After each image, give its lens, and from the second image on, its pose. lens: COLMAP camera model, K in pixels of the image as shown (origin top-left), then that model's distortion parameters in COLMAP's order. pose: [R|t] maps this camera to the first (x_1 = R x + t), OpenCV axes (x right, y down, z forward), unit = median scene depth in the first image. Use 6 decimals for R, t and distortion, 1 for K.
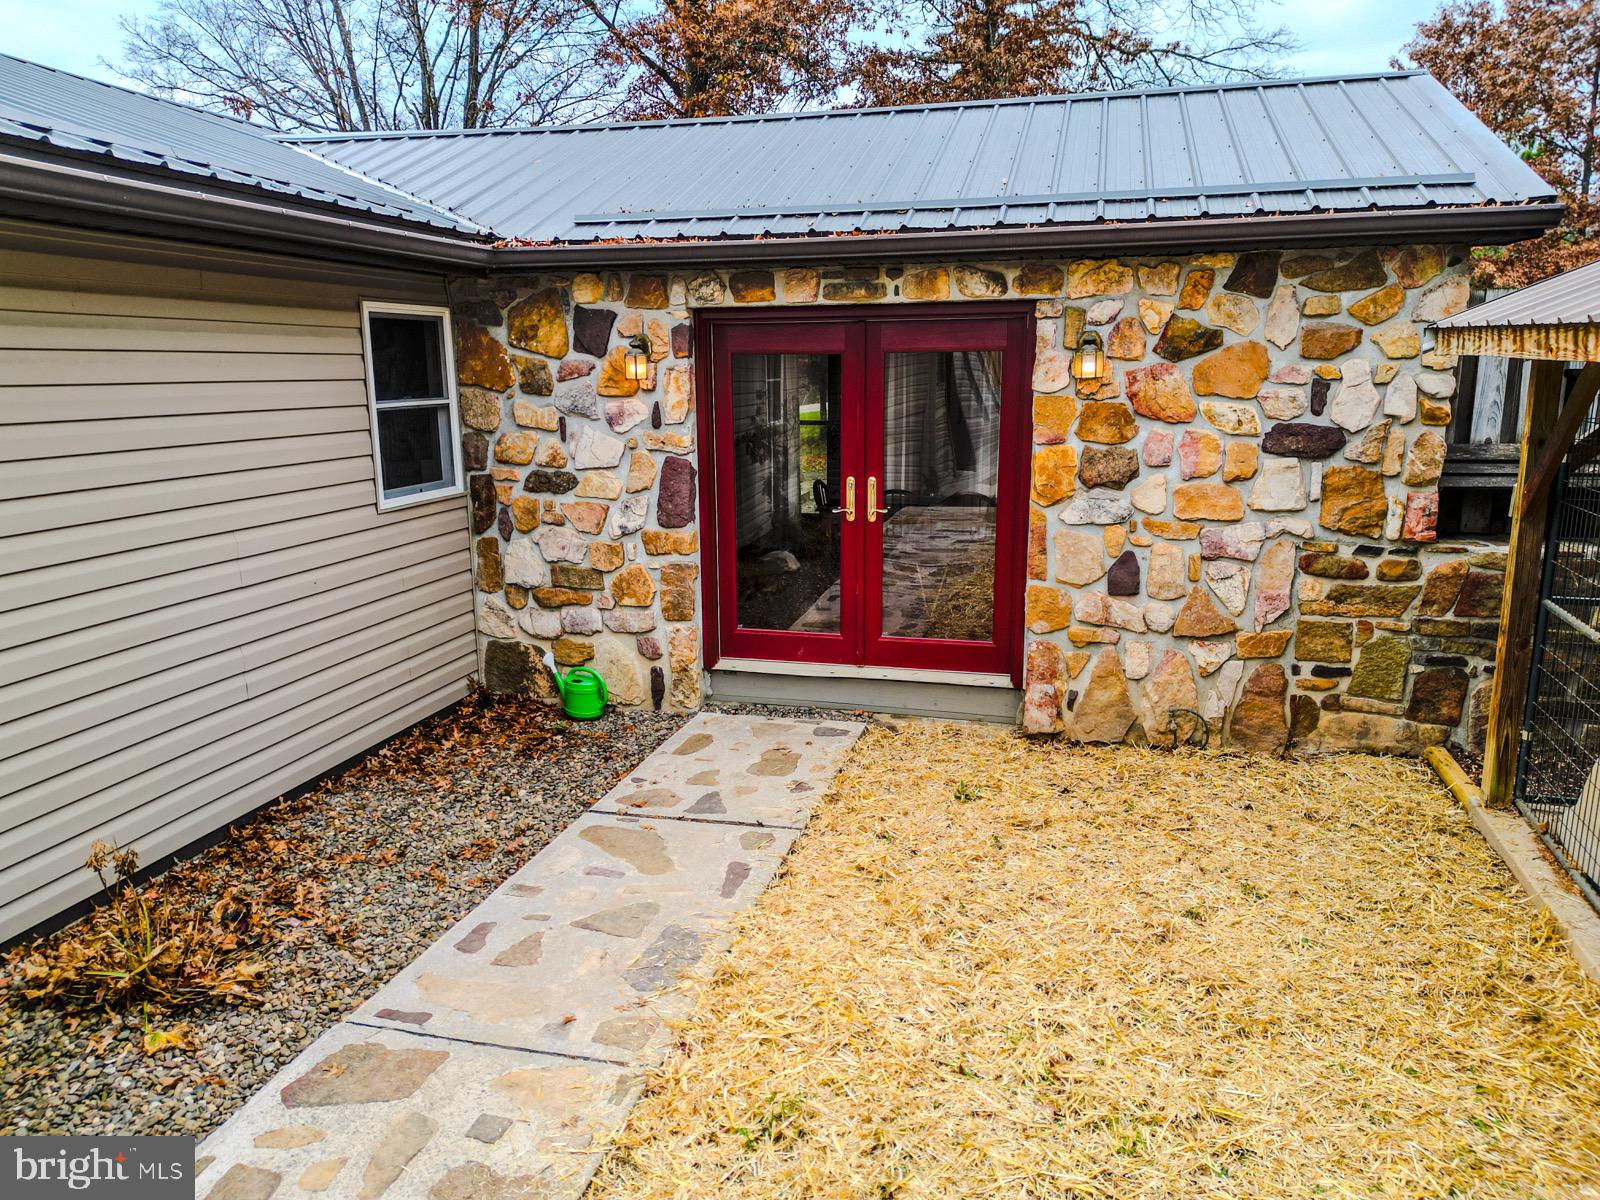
lens RADIAL K [[1114.9, 0, 800.0], [0, 1114.9, 603.5], [0, 0, 1]] dist [0.089741, -0.089831]
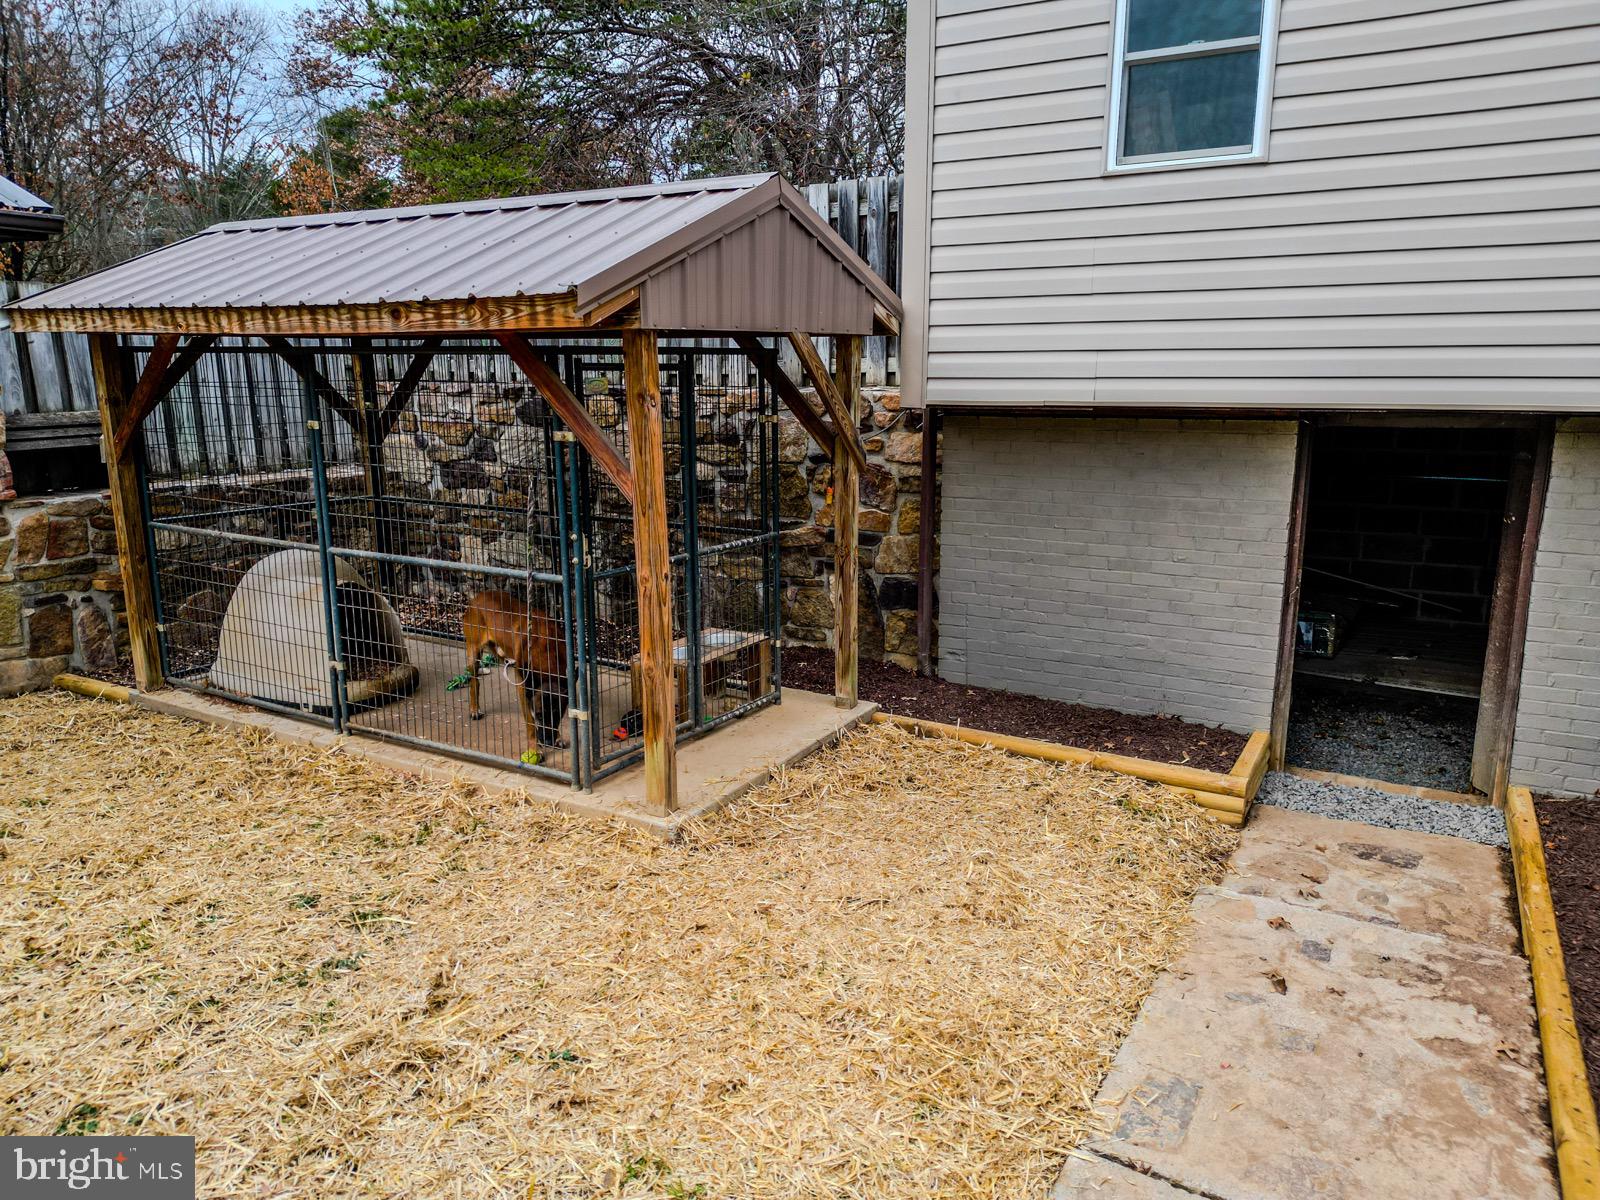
lens RADIAL K [[1114.9, 0, 800.0], [0, 1114.9, 603.5], [0, 0, 1]] dist [0.089741, -0.089831]
pose [[0.254679, -0.196056, 0.946943, -0.345412], [0.202113, 0.968397, 0.146140, 0.039315], [-0.945669, 0.154171, 0.286256, -0.059561]]
